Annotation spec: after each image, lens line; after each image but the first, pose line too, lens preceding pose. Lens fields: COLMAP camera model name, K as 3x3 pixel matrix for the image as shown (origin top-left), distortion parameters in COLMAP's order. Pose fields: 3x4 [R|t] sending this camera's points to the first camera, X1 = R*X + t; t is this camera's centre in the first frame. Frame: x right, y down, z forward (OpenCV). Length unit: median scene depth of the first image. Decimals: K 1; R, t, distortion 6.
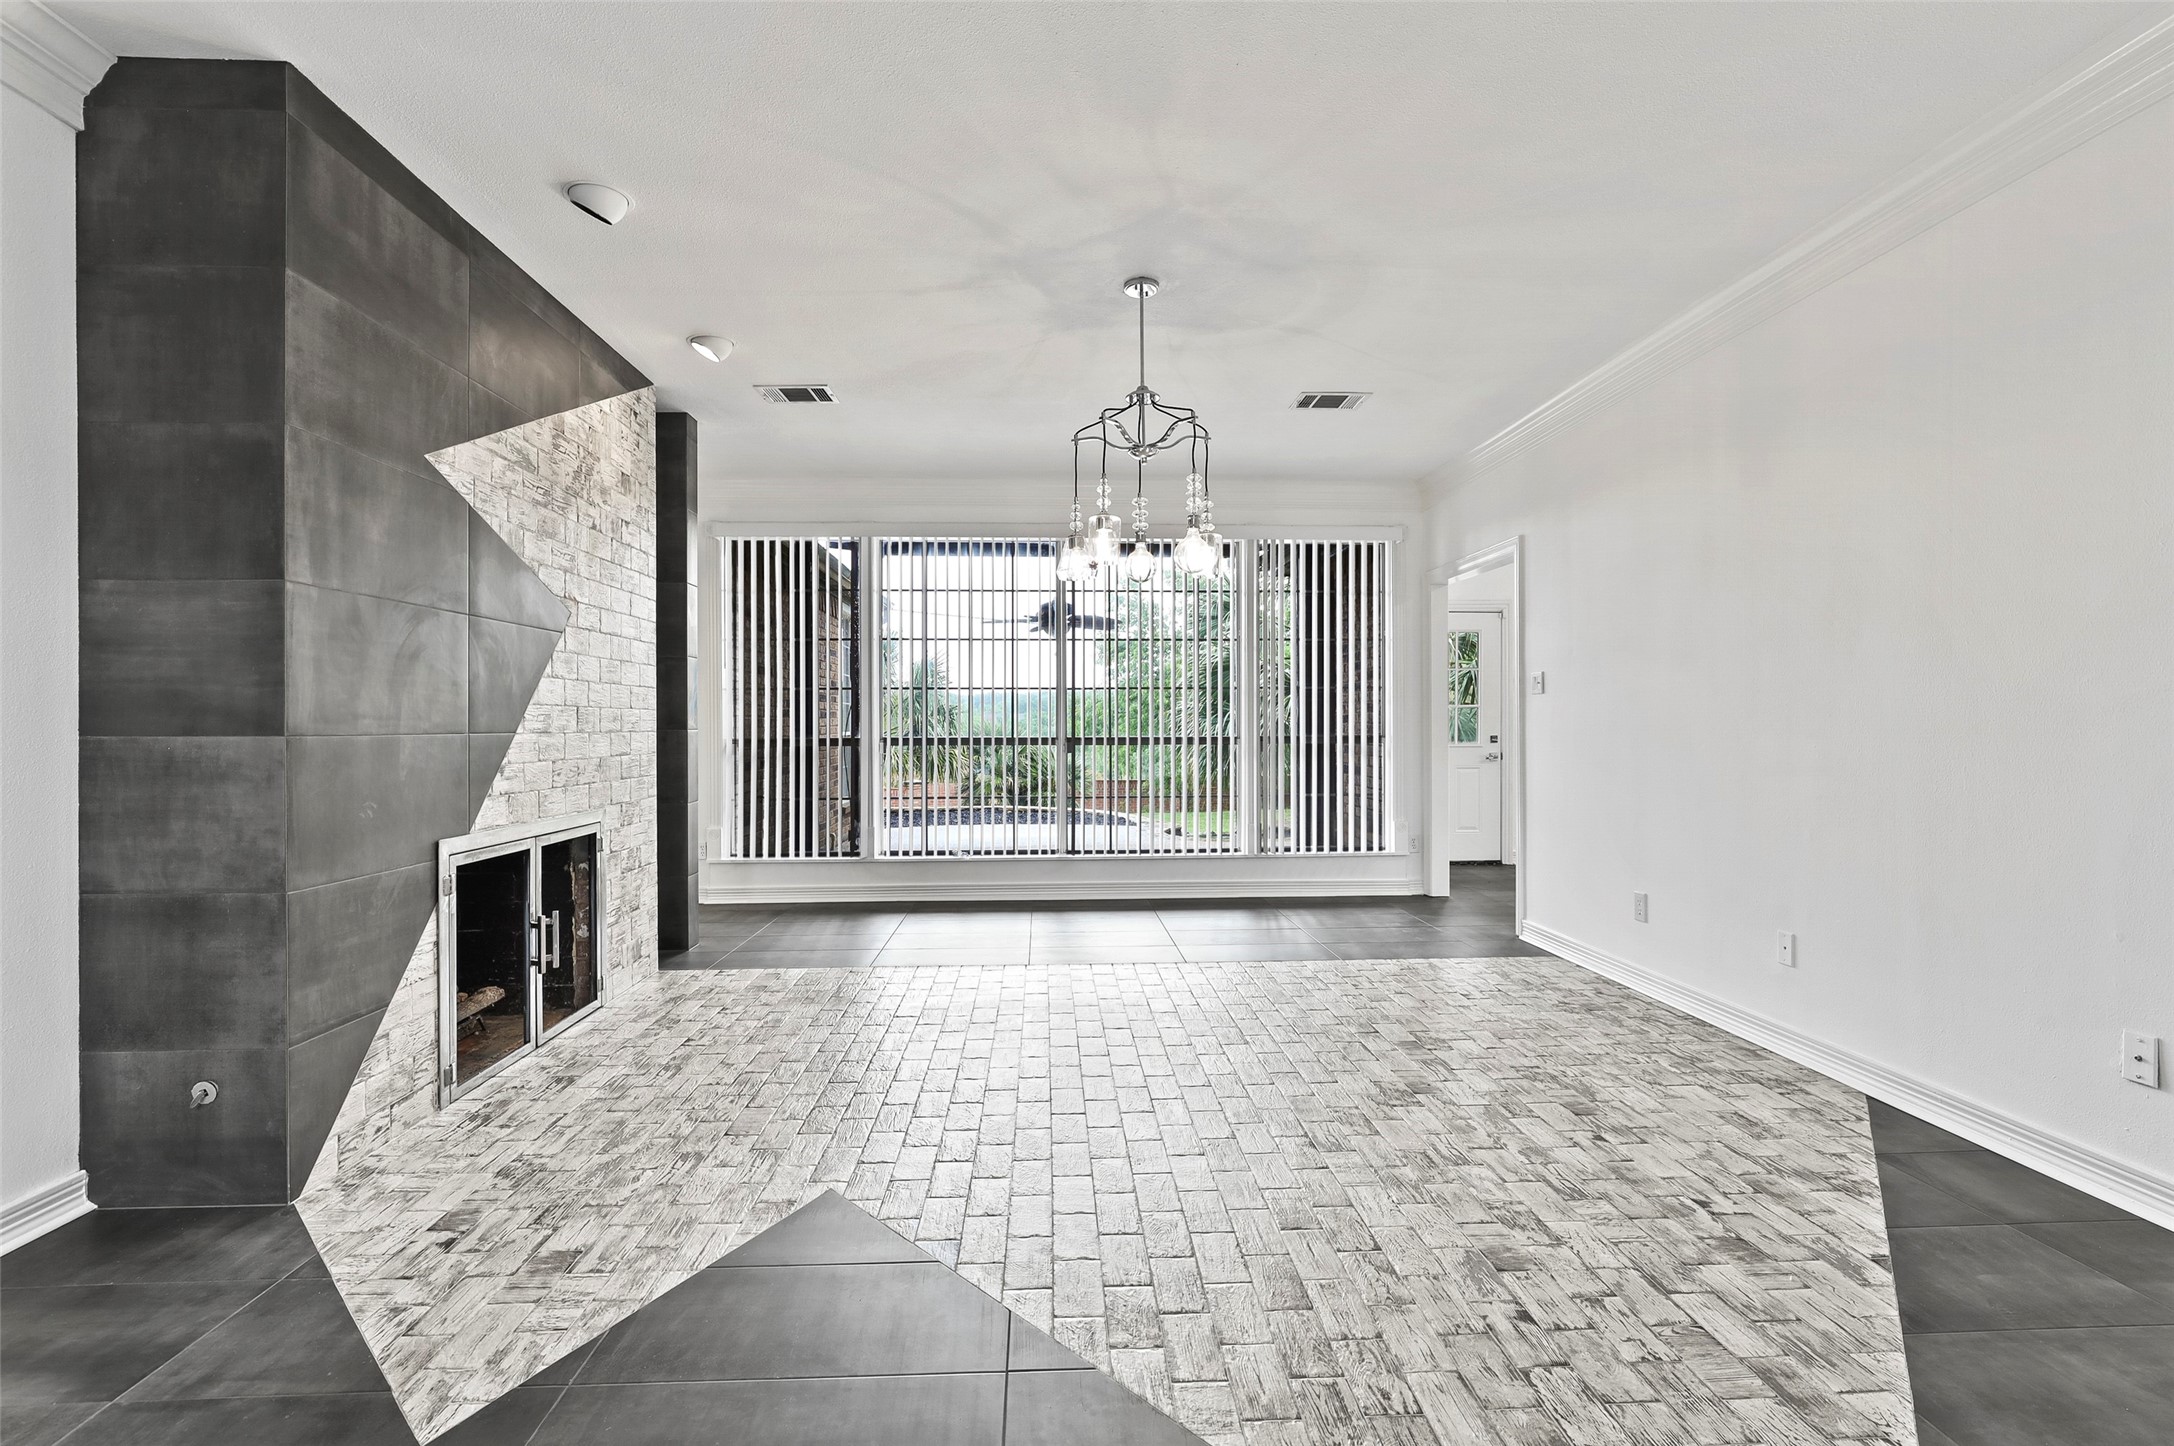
lens RADIAL K [[996.1, 0, 1097.0], [0, 996.1, 734.4], [0, 0, 1]] dist [-0.023397, 0.008672]
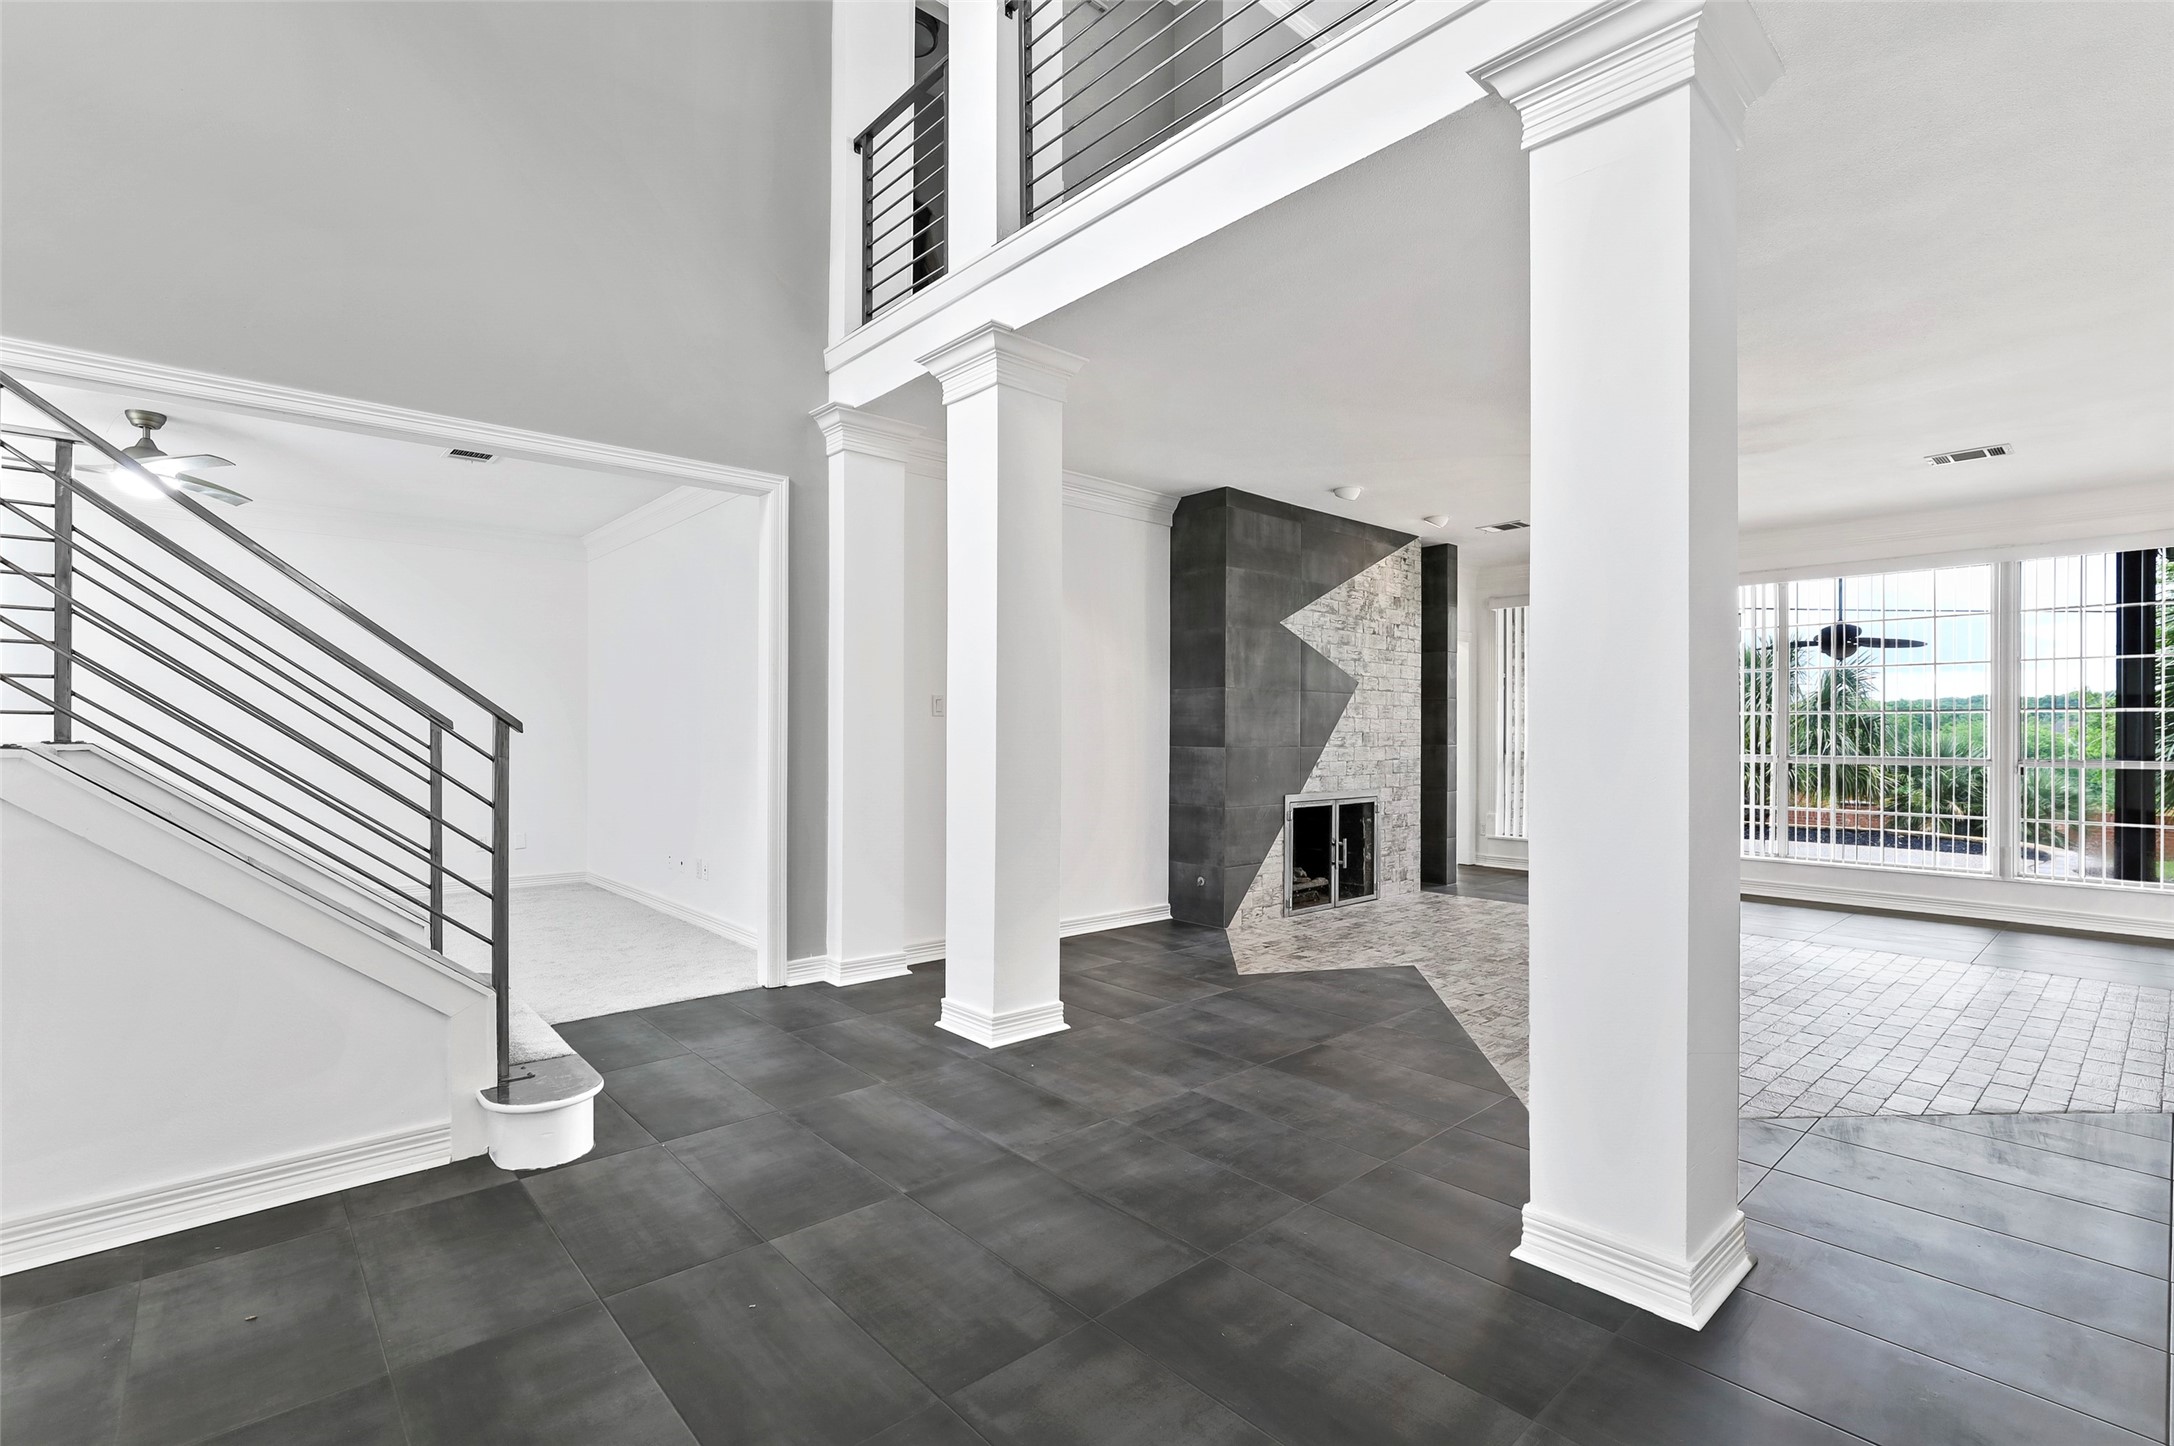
lens RADIAL K [[995.2, 0, 1101.7], [0, 995.2, 744.0], [0, 0, 1]] dist [-0.002705, -0.000102]
pose [[0.629715, 0.006515, -0.776799, 0.796864], [-0.008559, 0.999962, 0.001449, -0.006416], [0.776779, 0.005736, 0.629747, -0.715021]]
